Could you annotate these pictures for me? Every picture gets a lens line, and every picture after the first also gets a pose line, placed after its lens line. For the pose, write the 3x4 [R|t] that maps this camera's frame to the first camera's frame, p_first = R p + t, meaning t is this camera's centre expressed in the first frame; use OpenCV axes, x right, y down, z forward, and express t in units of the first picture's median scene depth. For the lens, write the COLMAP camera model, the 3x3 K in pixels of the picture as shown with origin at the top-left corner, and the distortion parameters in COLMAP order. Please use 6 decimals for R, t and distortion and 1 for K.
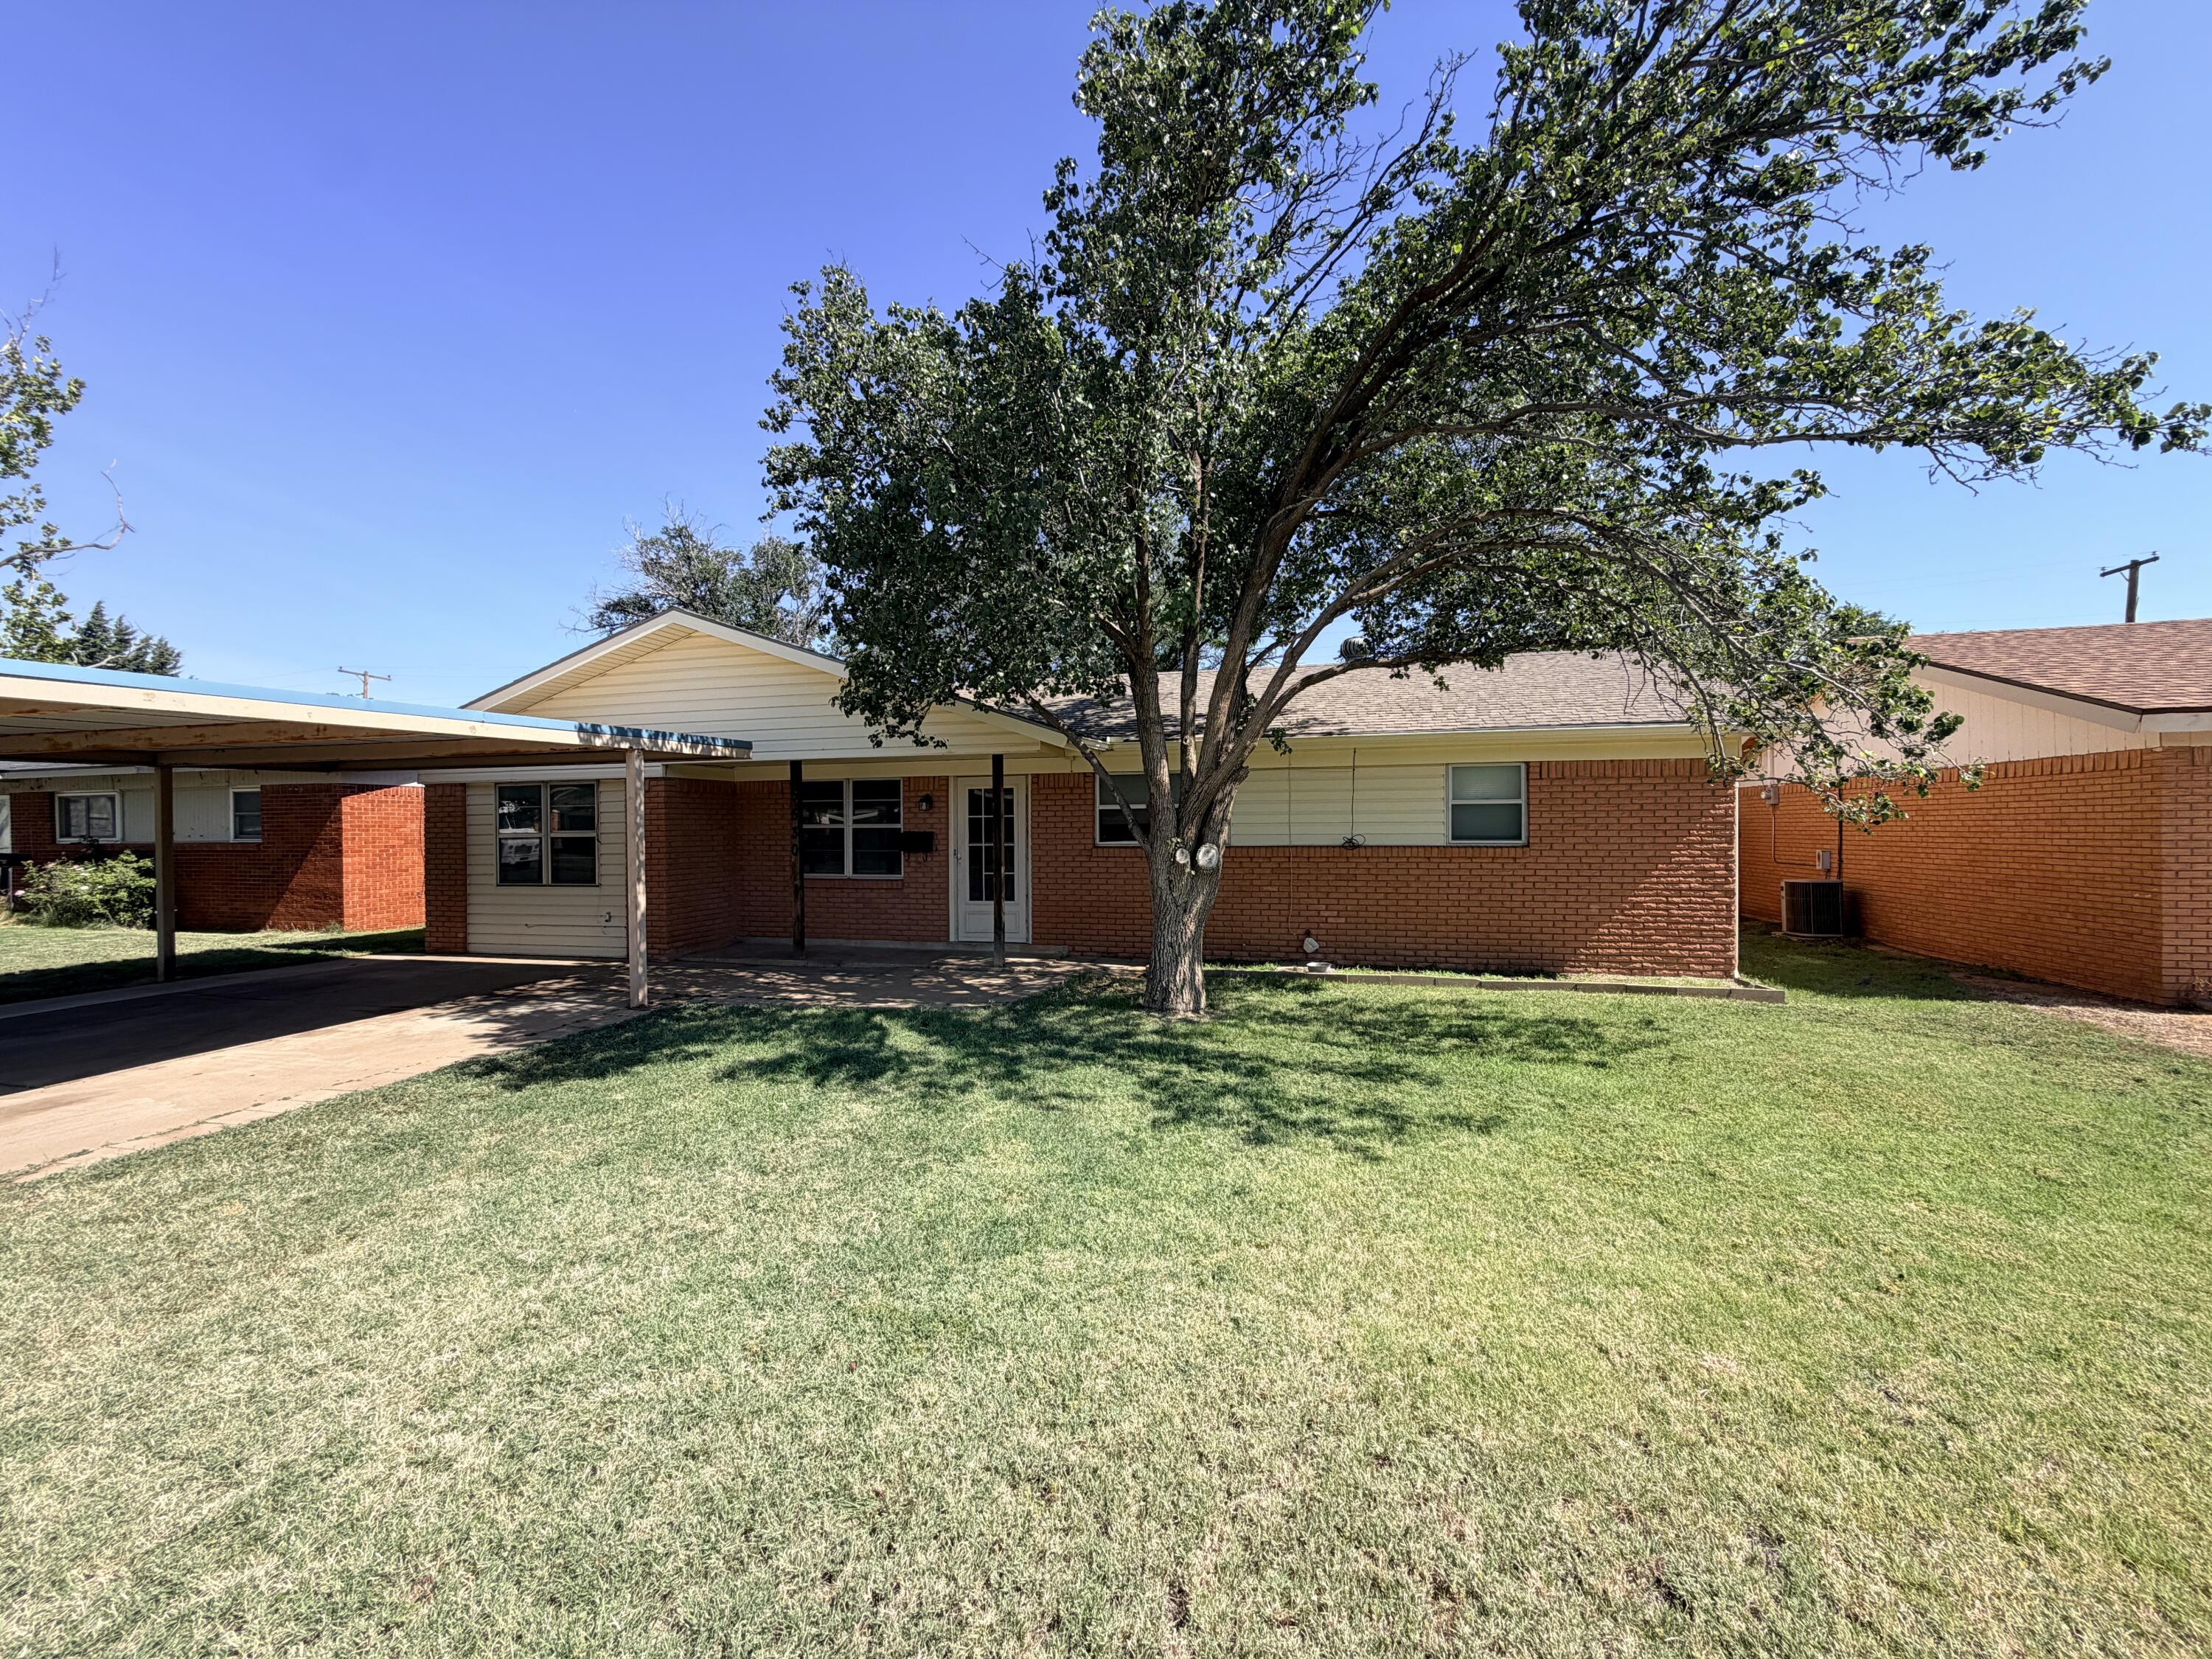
lens RADIAL K [[885.5, 0, 1104.7], [0, 885.5, 829.7], [0, 0, 1]] dist [-0.001030, -0.000054]
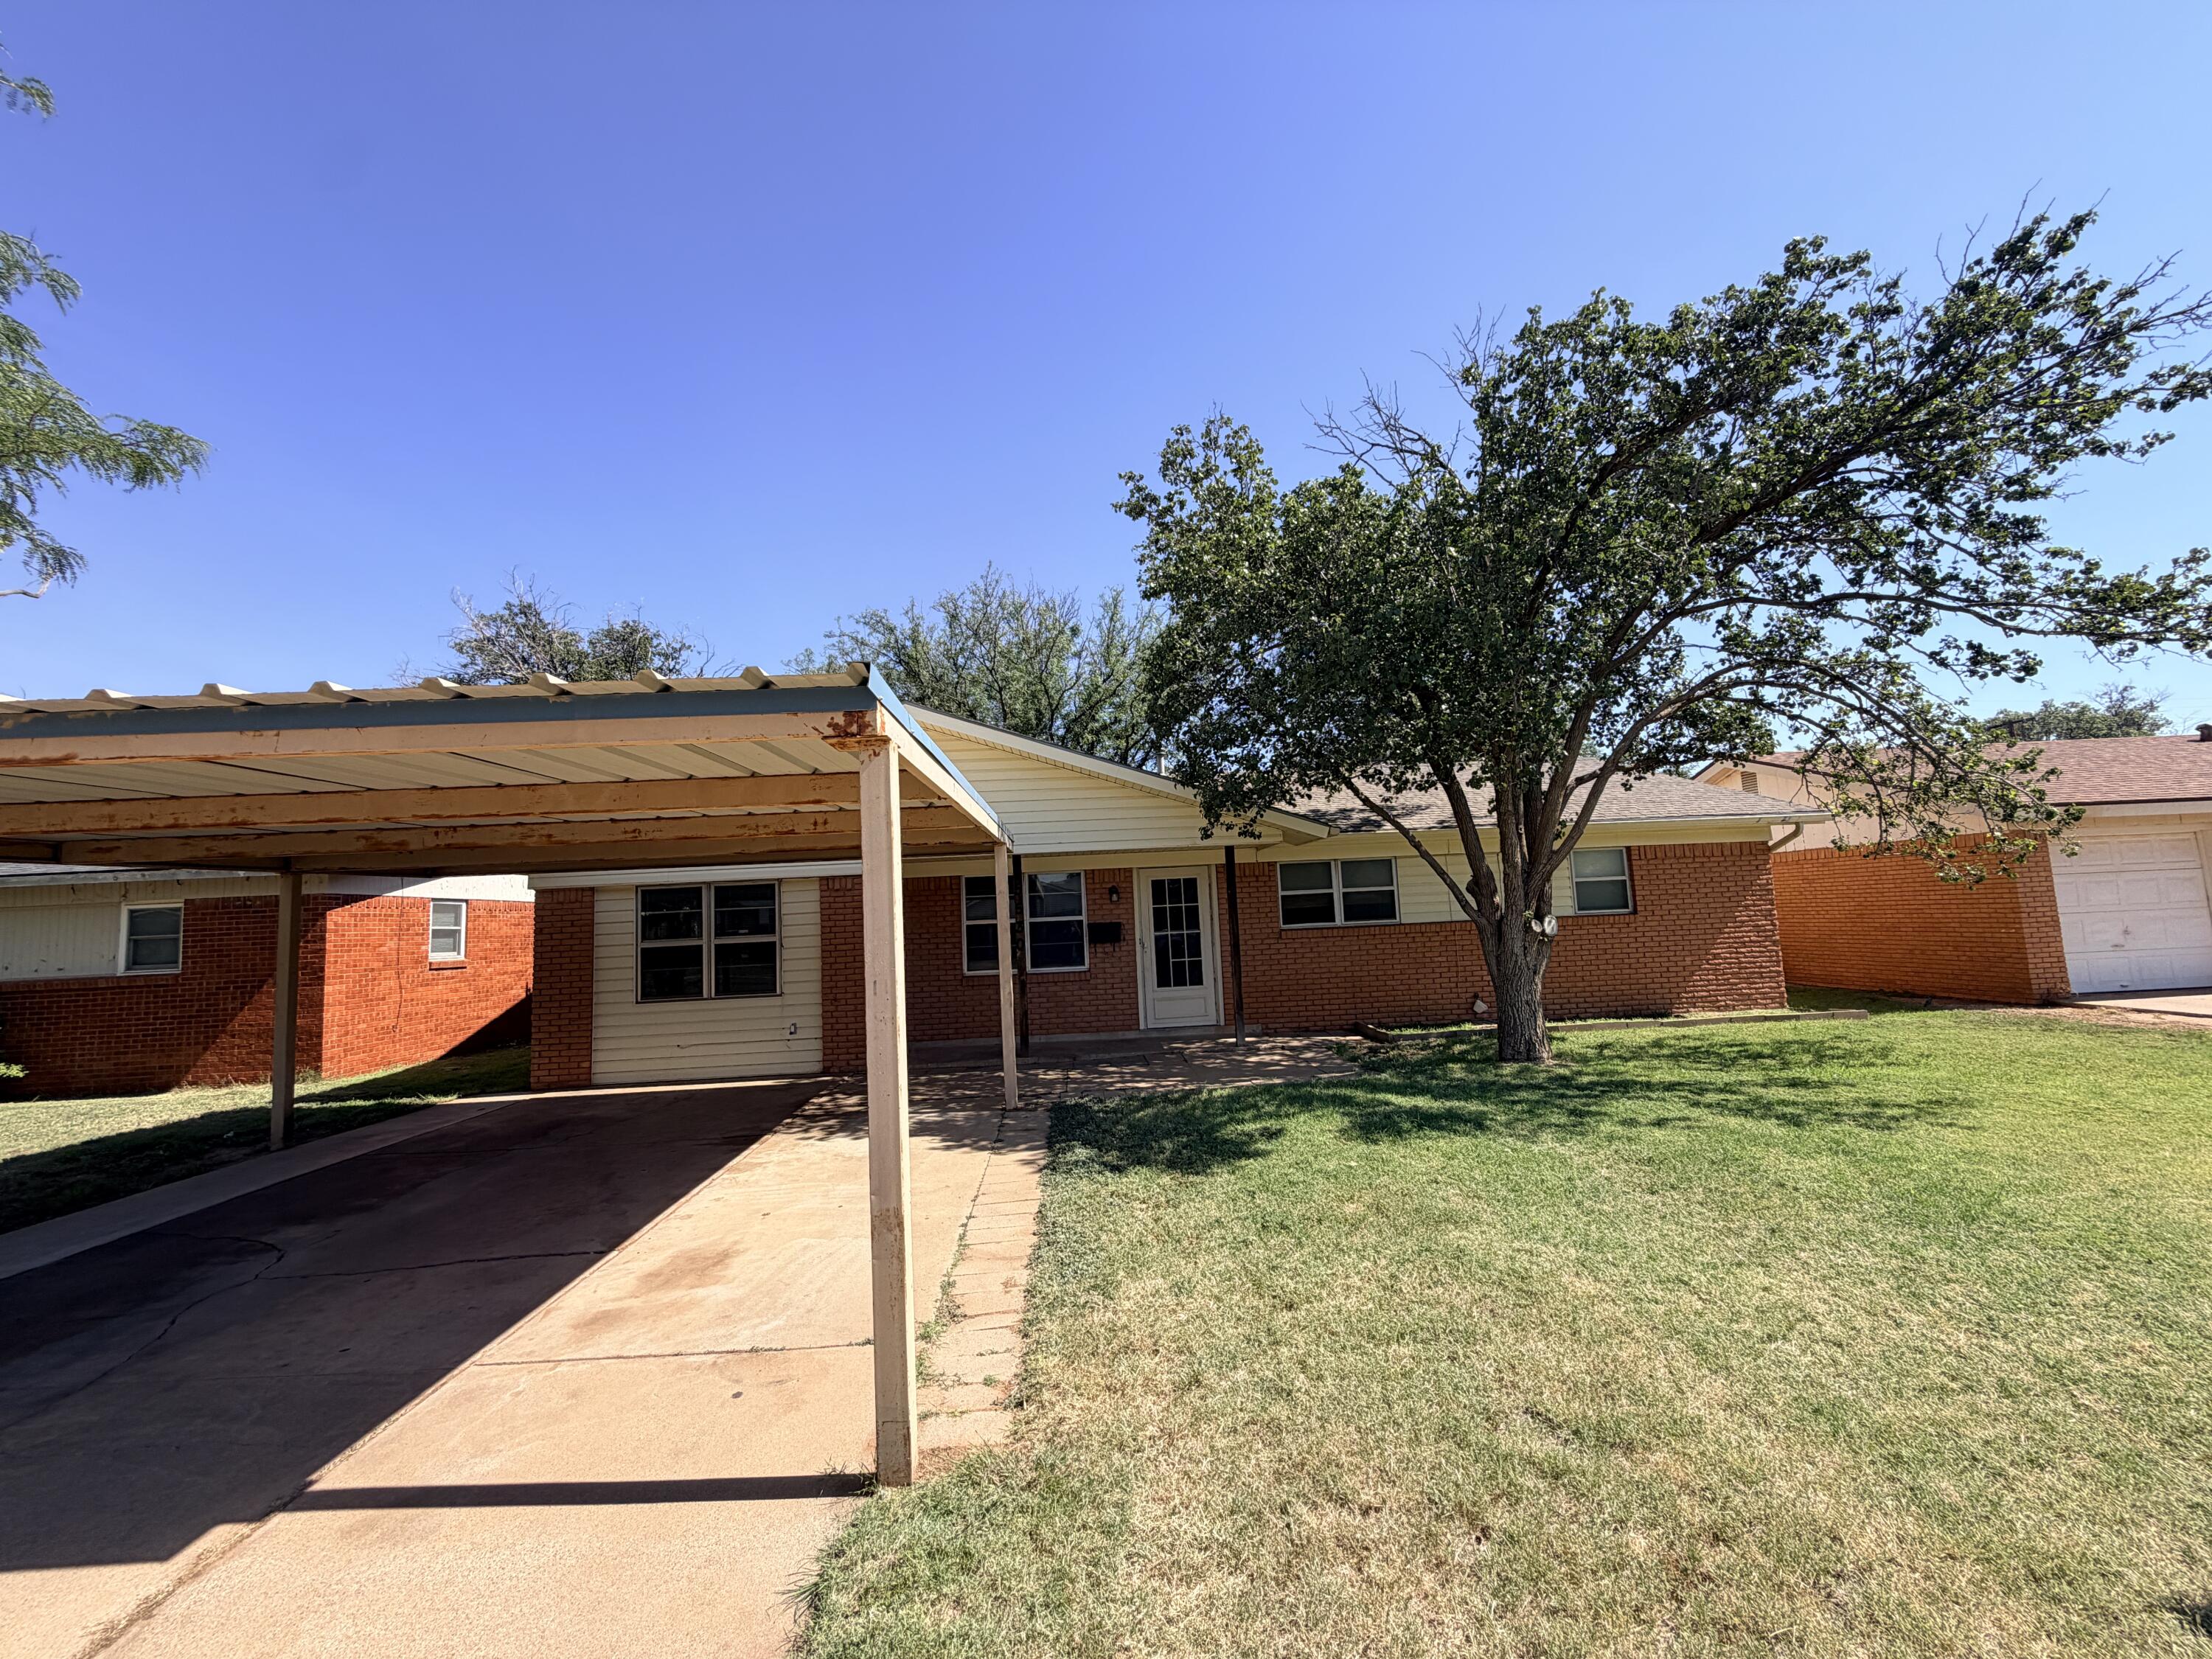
lens RADIAL K [[885.5, 0, 1103.6], [0, 885.5, 827.9], [0, 0, 1]] dist [-0.001030, -0.000054]
pose [[0.956523, -0.006690, 0.291579, -0.512235], [0.038887, 0.993736, -0.104768, 0.000663], [-0.289052, 0.111552, 0.950792, 0.013908]]
